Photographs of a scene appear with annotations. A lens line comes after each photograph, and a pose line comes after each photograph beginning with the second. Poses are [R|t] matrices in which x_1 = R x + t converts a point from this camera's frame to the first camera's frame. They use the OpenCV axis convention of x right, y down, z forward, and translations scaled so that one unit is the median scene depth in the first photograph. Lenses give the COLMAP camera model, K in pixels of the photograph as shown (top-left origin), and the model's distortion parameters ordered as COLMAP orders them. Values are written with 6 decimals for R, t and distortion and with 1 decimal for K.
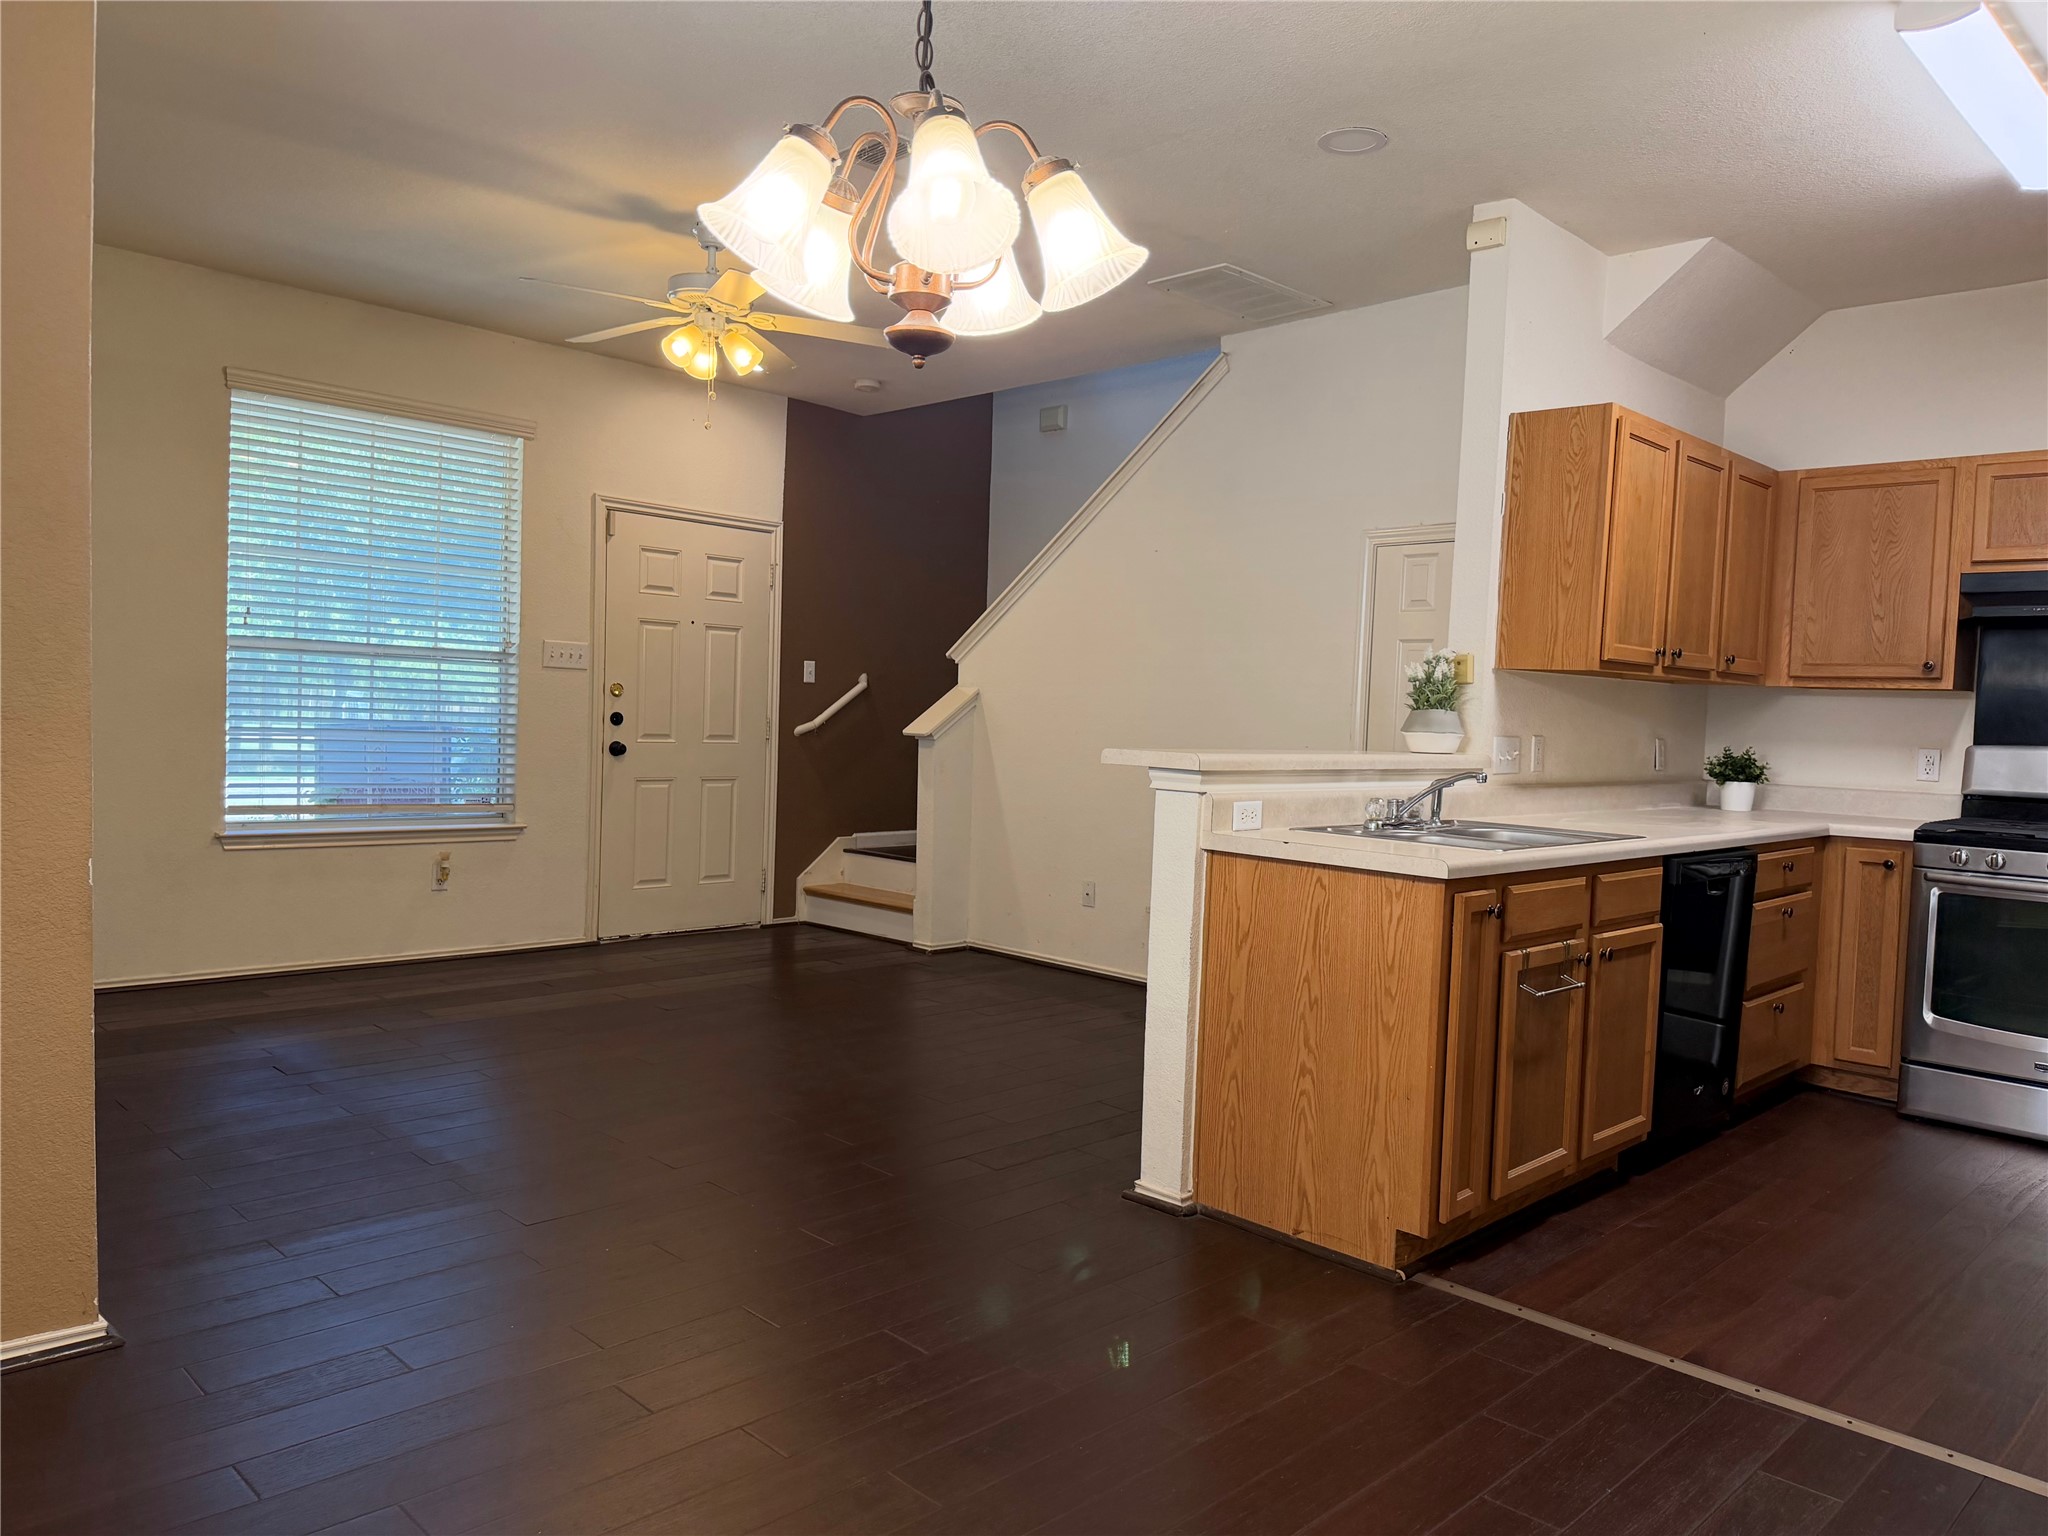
lens RADIAL K [[1425.0, 0, 1019.4], [0, 1425.0, 762.8], [0, 0, 1]] dist [0.146926, -0.224820]
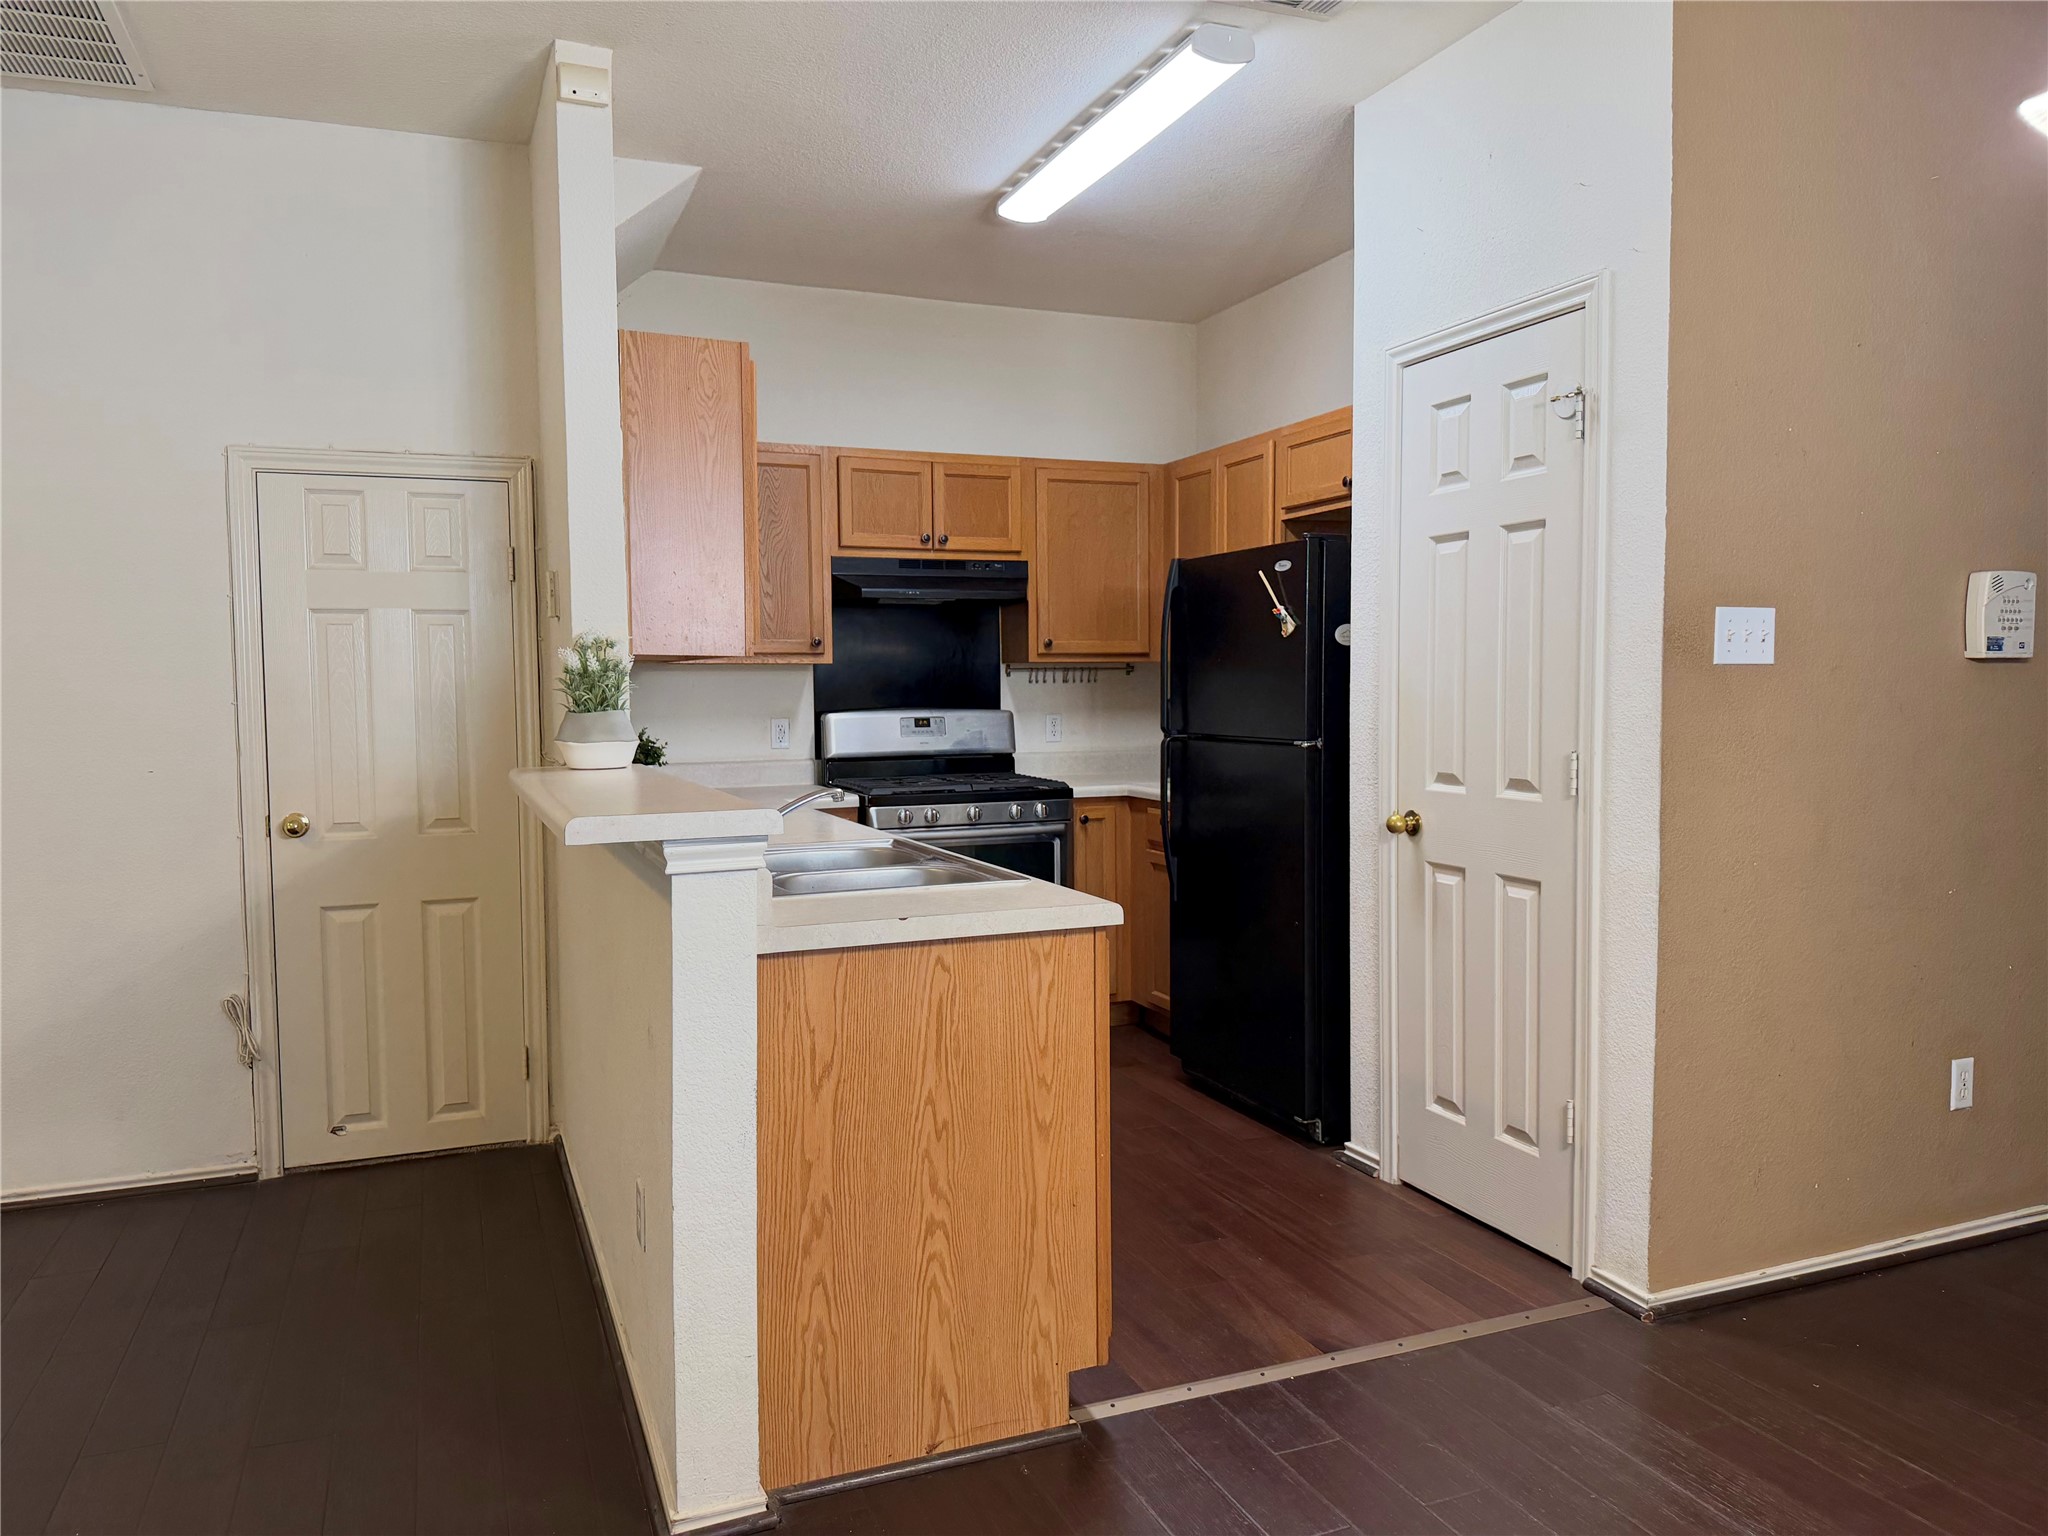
lens RADIAL K [[1425.0, 0, 1019.4], [0, 1425.0, 762.8], [0, 0, 1]] dist [0.146926, -0.224820]
pose [[0.382205, -0.093095, 0.919376, -0.319348], [0.061367, 0.995273, 0.075268, -0.052005], [-0.922038, 0.027652, 0.386111, 0.498065]]
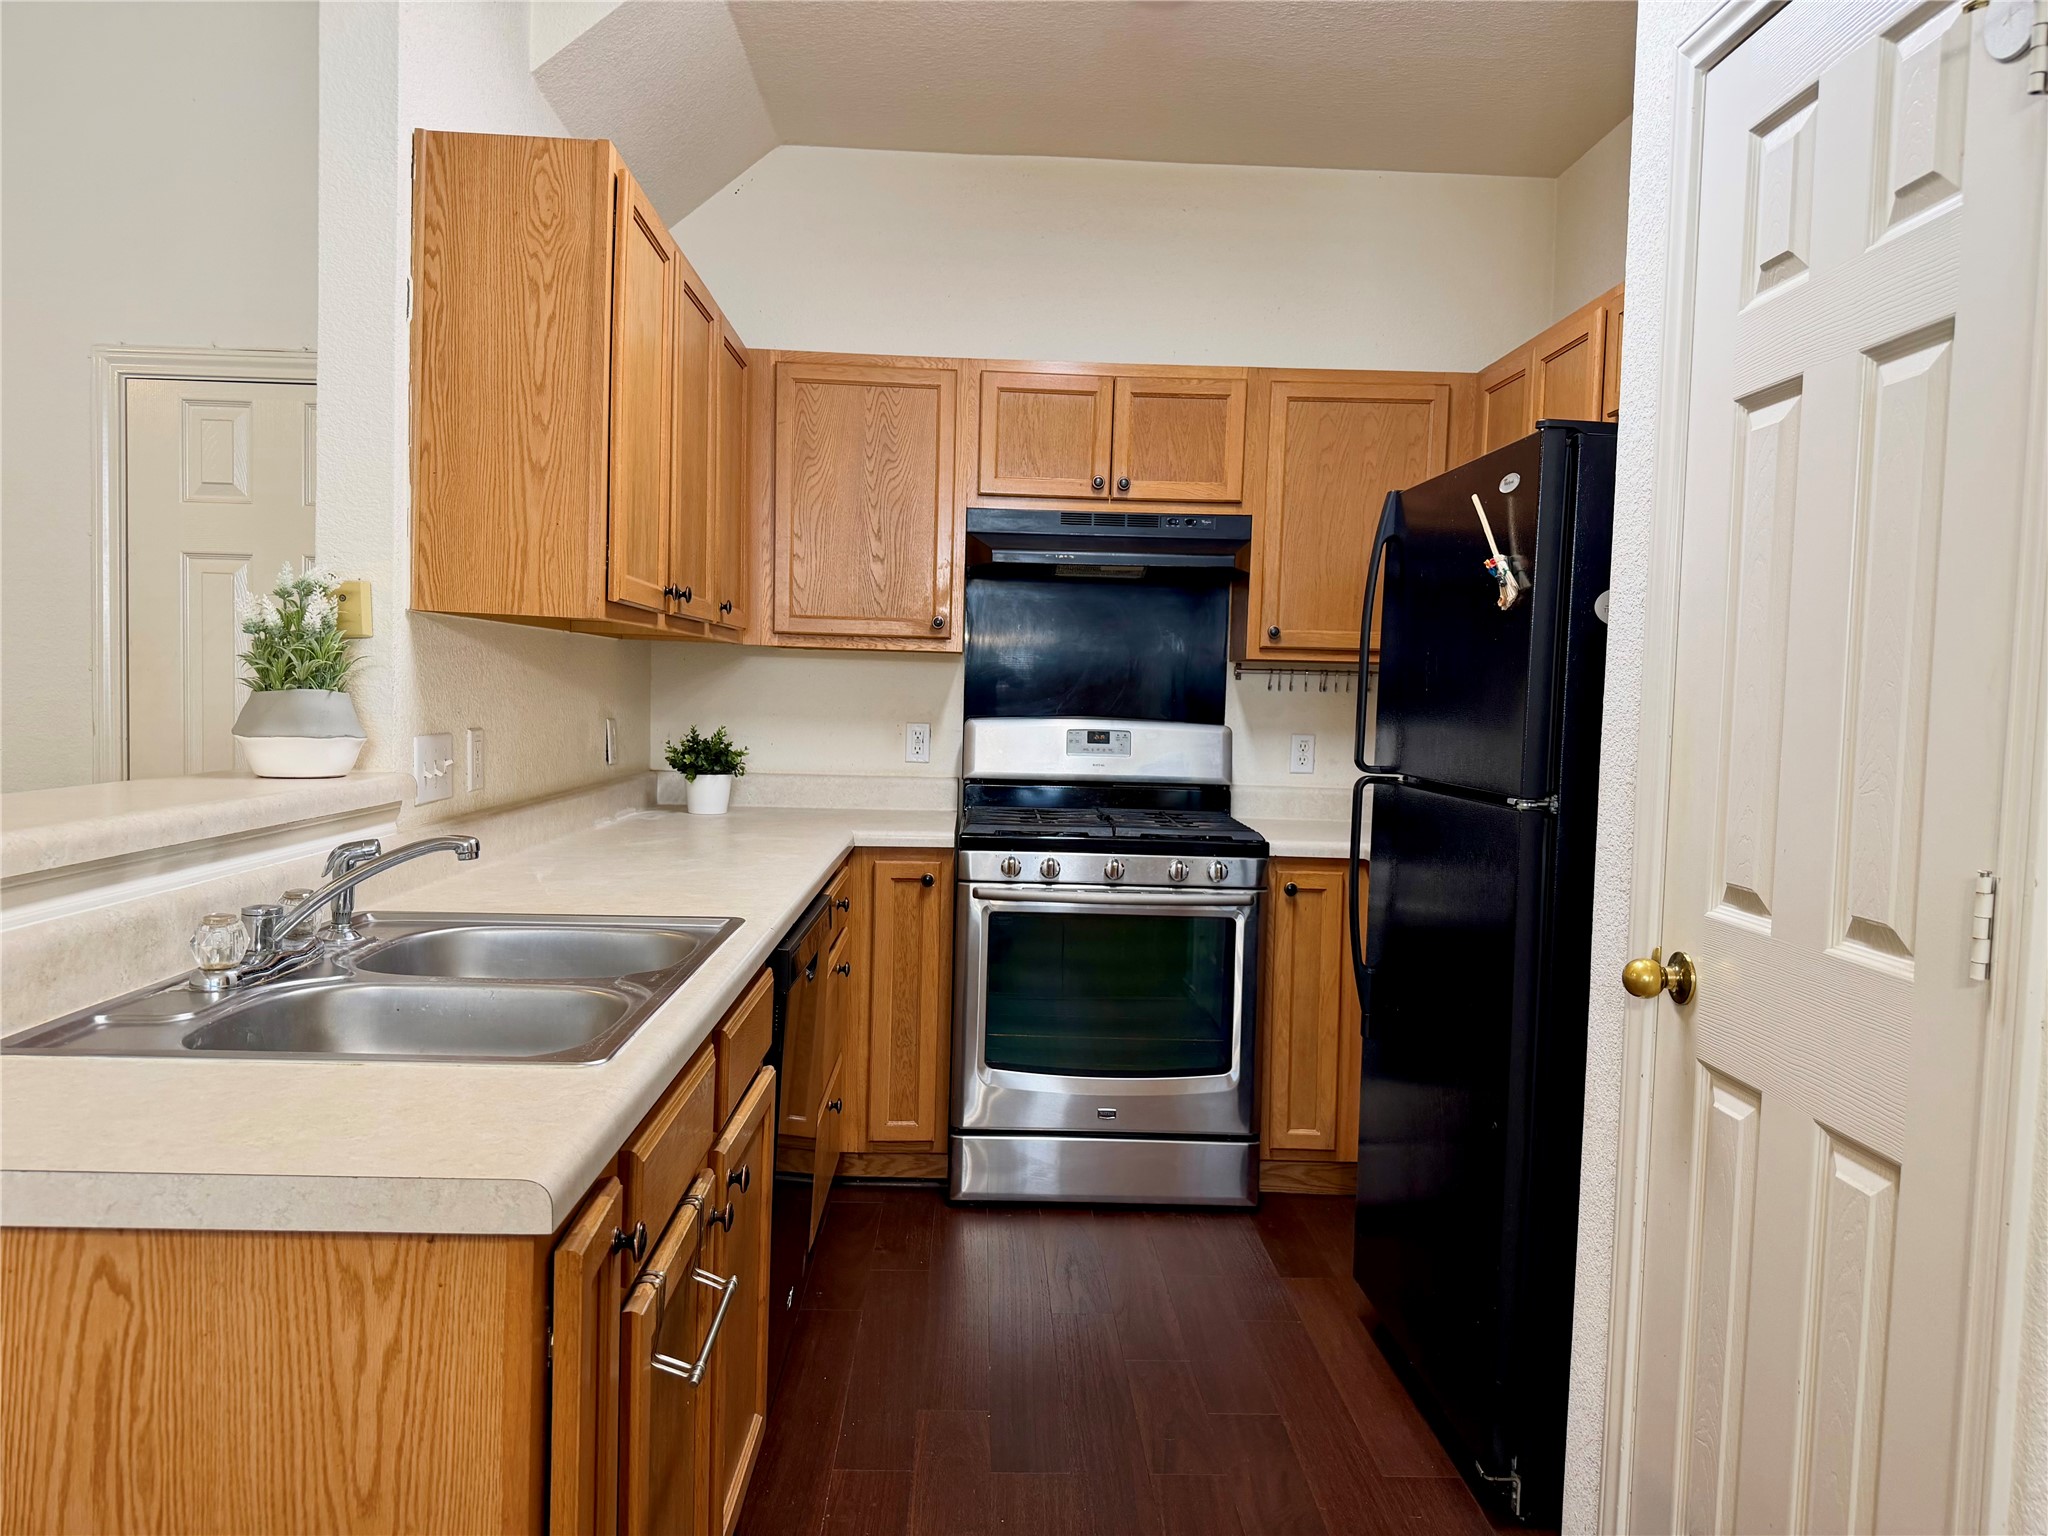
lens RADIAL K [[1426.3, 0, 1032.0], [0, 1426.3, 773.6], [0, 0, 1]] dist [0.080106, -0.107244]
pose [[0.677936, -0.060717, 0.732609, 0.088899], [0.026673, 0.997959, 0.058027, -0.029641], [-0.734636, -0.019798, 0.678172, 0.466774]]
